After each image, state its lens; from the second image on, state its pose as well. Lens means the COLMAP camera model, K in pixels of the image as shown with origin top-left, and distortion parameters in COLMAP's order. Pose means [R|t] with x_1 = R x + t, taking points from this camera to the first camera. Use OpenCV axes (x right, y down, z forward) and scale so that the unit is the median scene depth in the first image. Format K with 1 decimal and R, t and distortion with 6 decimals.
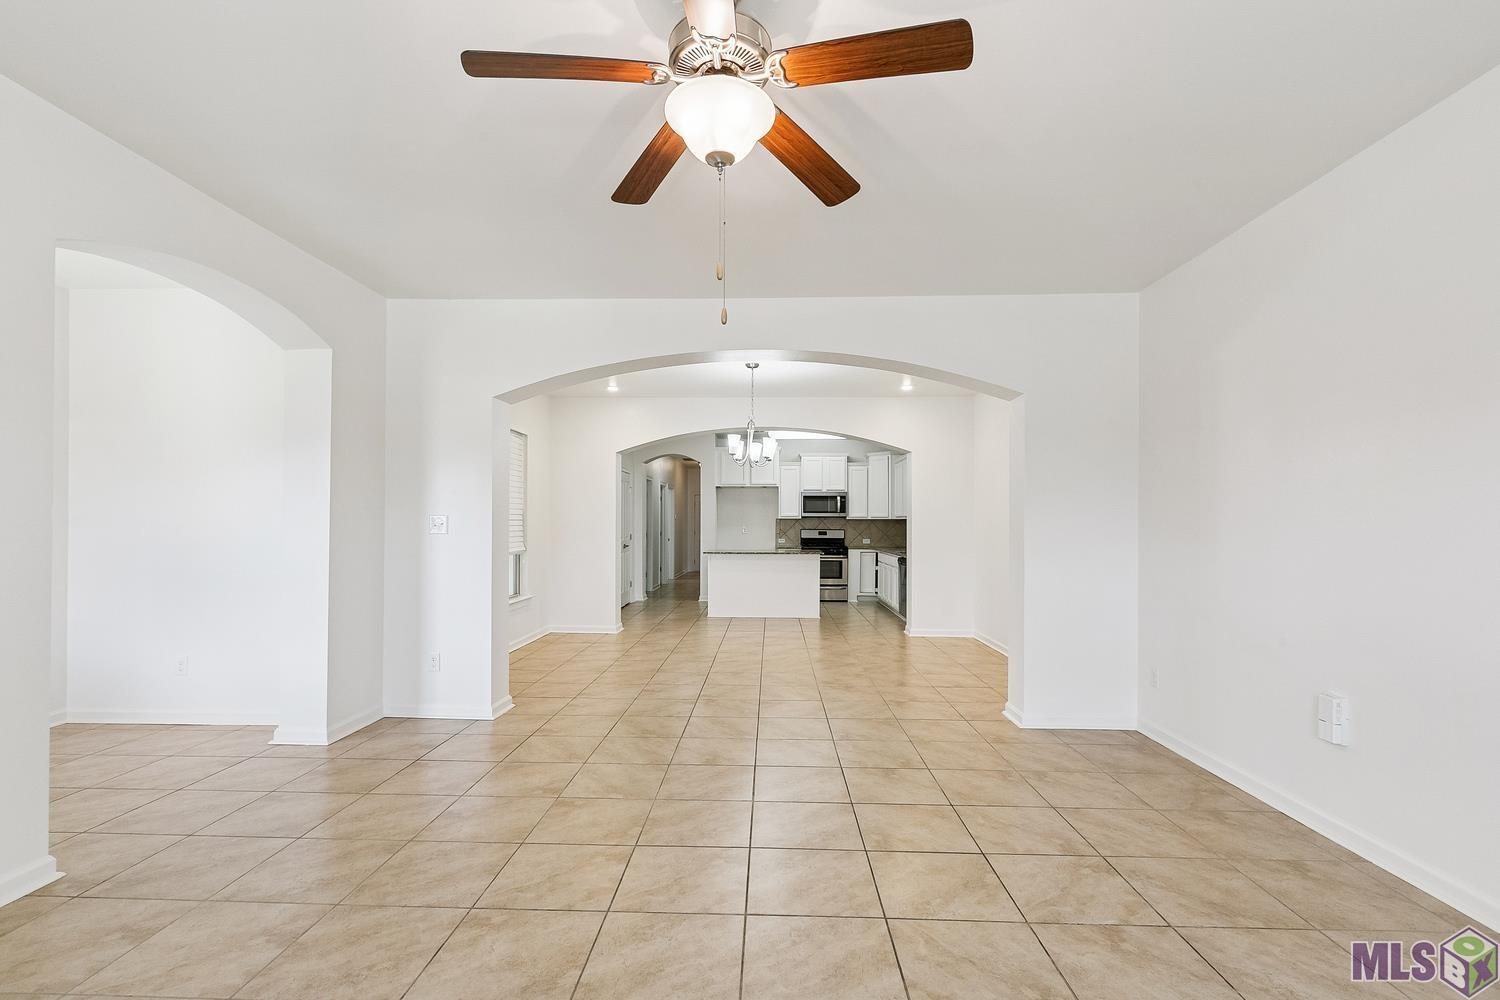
lens RADIAL K [[666.6, 0, 754.2], [0, 666.6, 507.6], [0, 0, 1]] dist [-0.004035, 0.000581]
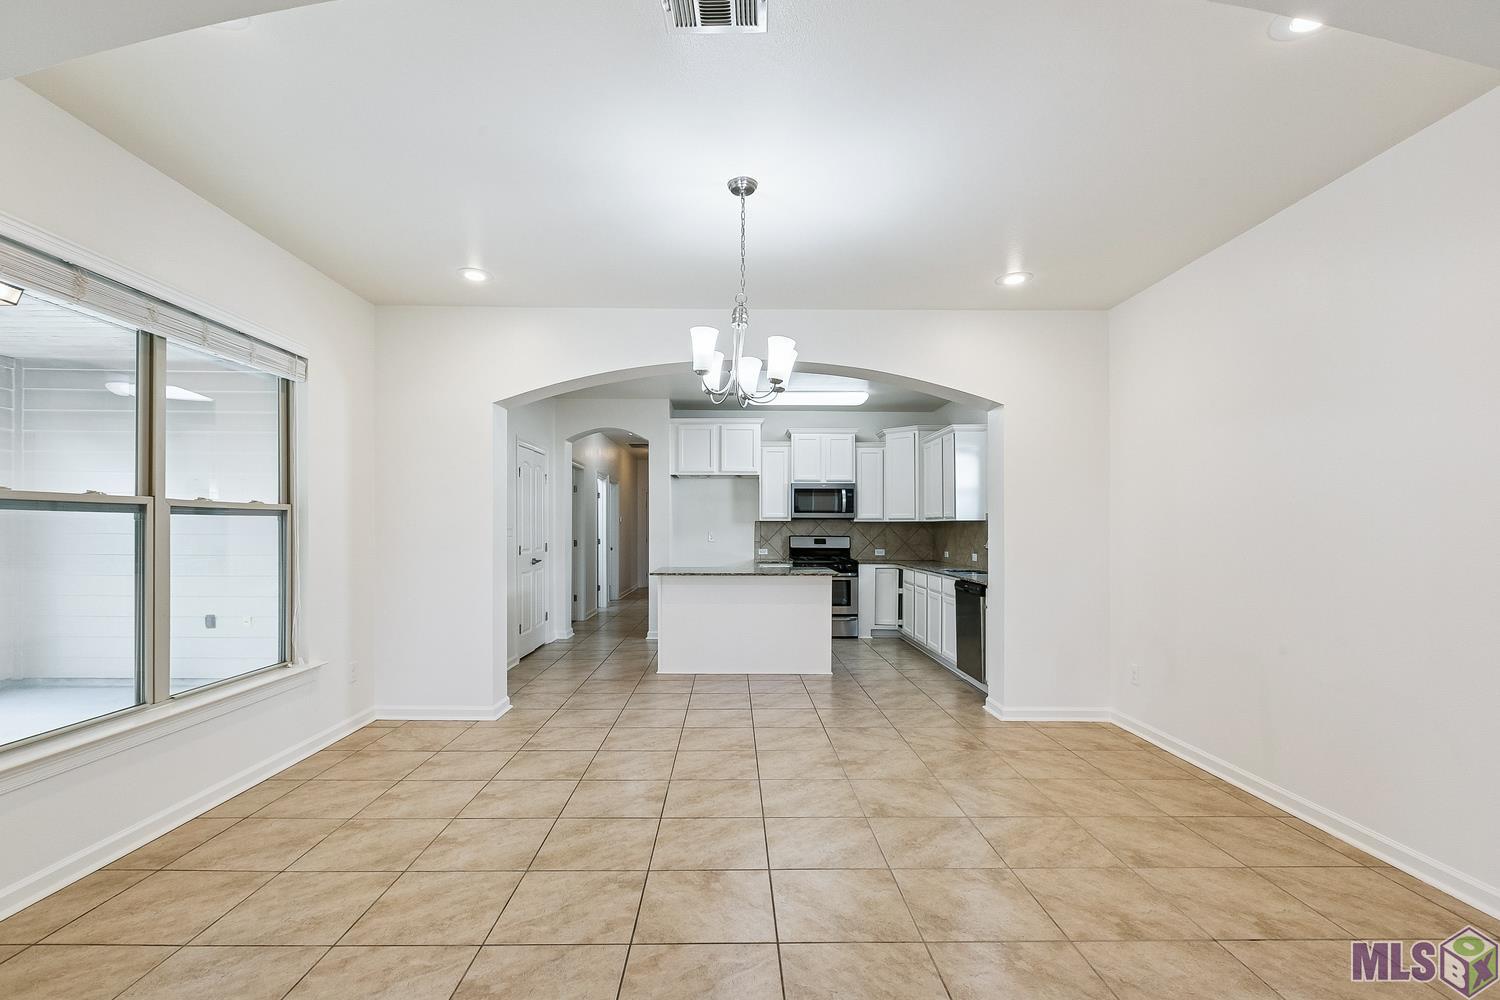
lens RADIAL K [[666.6, 0, 755.5], [0, 666.6, 529.2], [0, 0, 1]] dist [-0.004035, 0.000581]
pose [[0.997980, -0.001658, 0.063507, -0.013036], [0.000104, 0.999701, 0.024469, 0.007909], [-0.063528, -0.024413, 0.997681, 0.293749]]
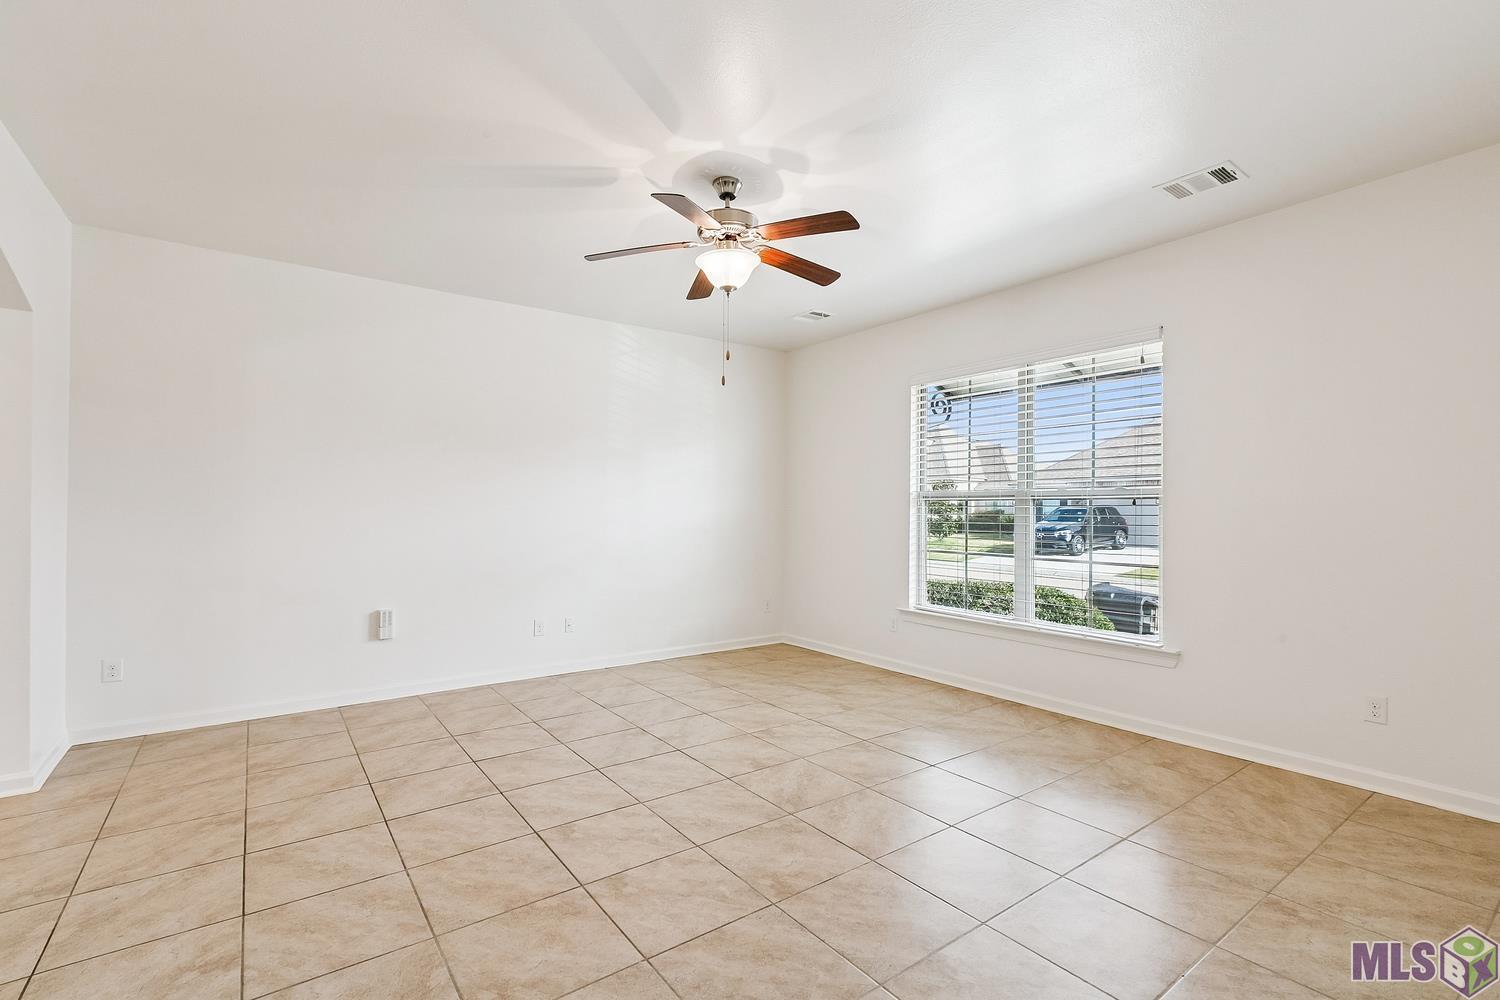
lens RADIAL K [[666.6, 0, 751.4], [0, 666.6, 503.8], [0, 0, 1]] dist [-0.004035, 0.000581]
pose [[-0.612929, -0.002453, 0.790134, -3.776590], [-0.029809, 0.999355, -0.020022, 0.148902], [-0.789576, -0.035826, -0.612607, 5.313414]]
